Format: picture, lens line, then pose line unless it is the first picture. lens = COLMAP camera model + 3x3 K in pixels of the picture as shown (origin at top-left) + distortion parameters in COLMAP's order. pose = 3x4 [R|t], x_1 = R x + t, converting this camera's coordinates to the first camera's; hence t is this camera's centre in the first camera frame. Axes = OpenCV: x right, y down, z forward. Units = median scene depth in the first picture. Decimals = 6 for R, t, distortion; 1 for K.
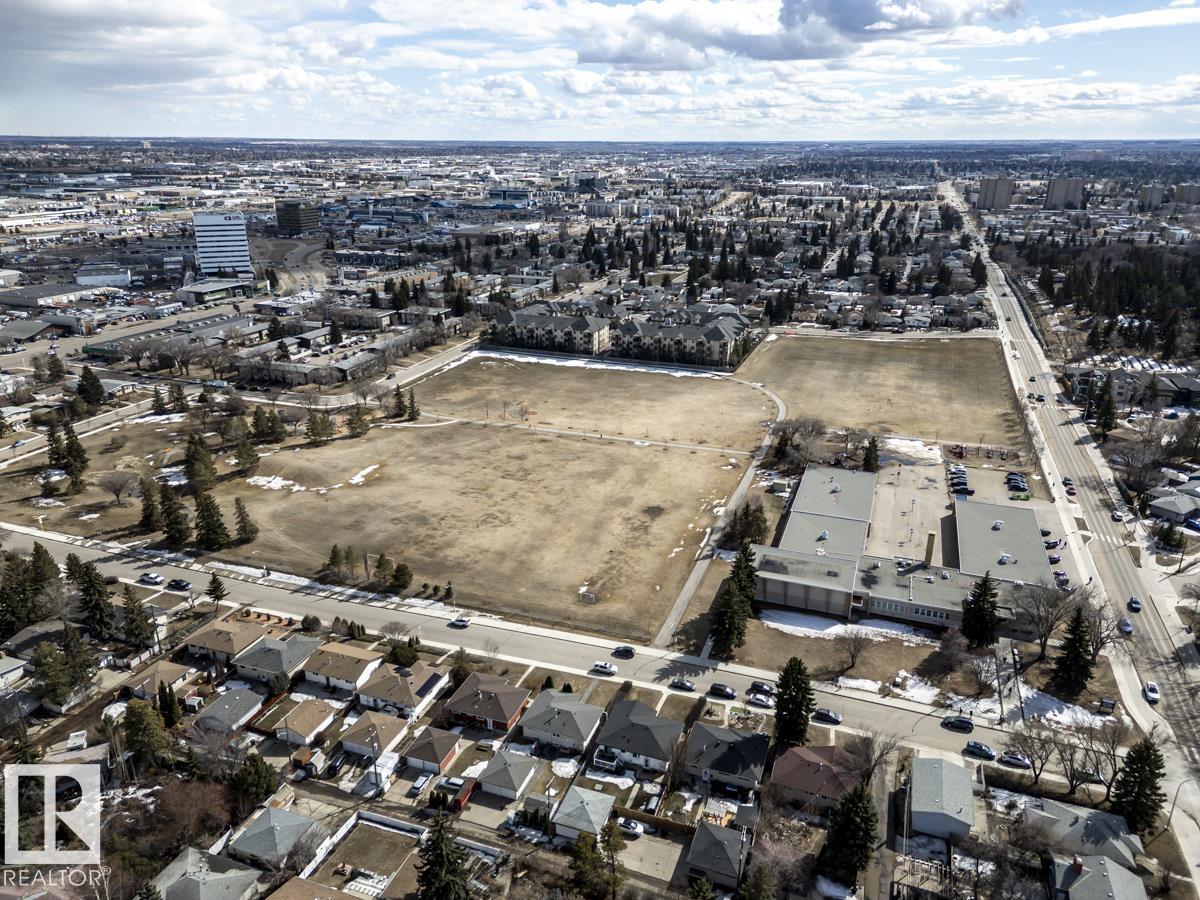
lens RADIAL K [[829.8, 0, 626.0], [0, 829.8, 445.6], [0, 0, 1]] dist [0.081945, -0.069615]
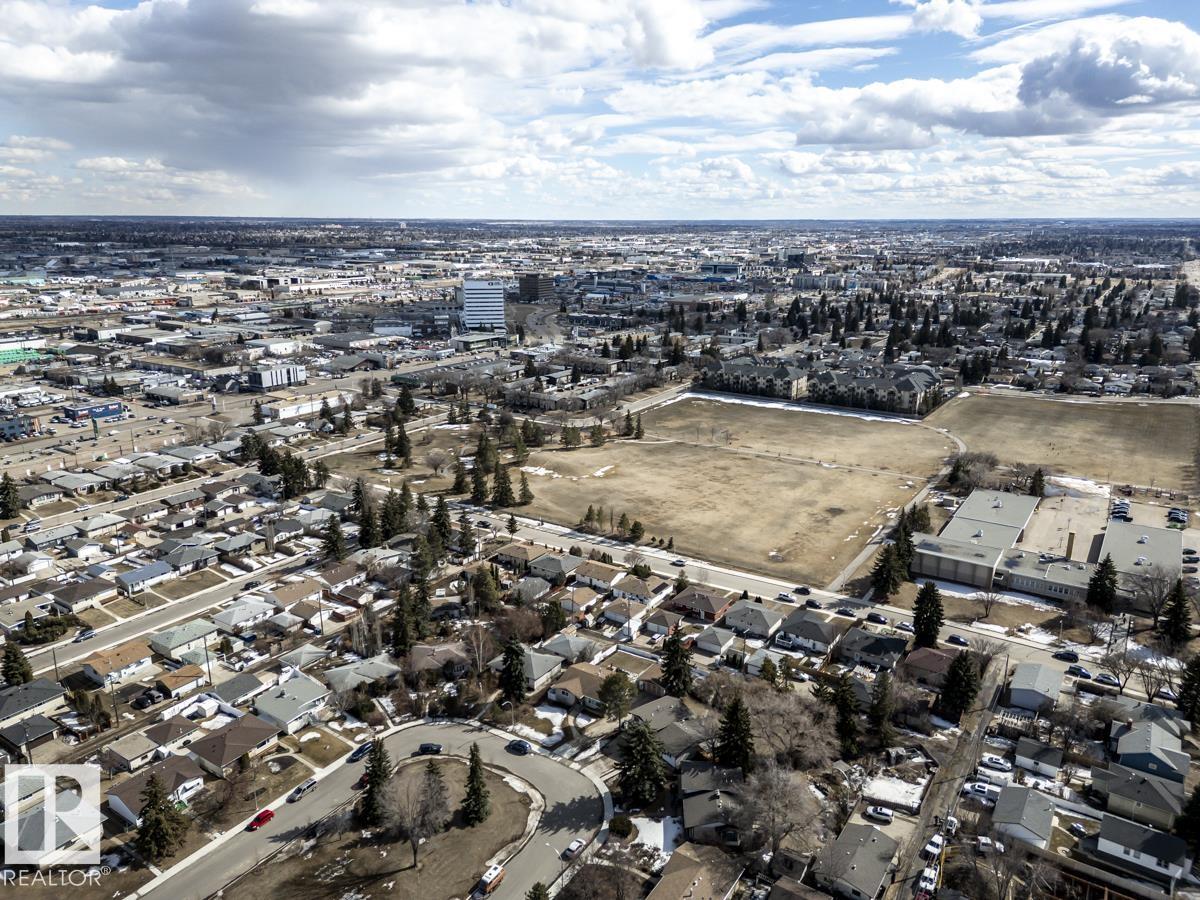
lens RADIAL K [[835.7, 0, 600.0], [0, 835.7, 450.0], [0, 0, 1]] dist [0.087874, -0.075241]
pose [[0.964604, 0.071857, -0.253725, 0.003698], [-0.092404, 0.993258, -0.069997, 0.048969], [0.246984, 0.090965, 0.964740, -0.132666]]
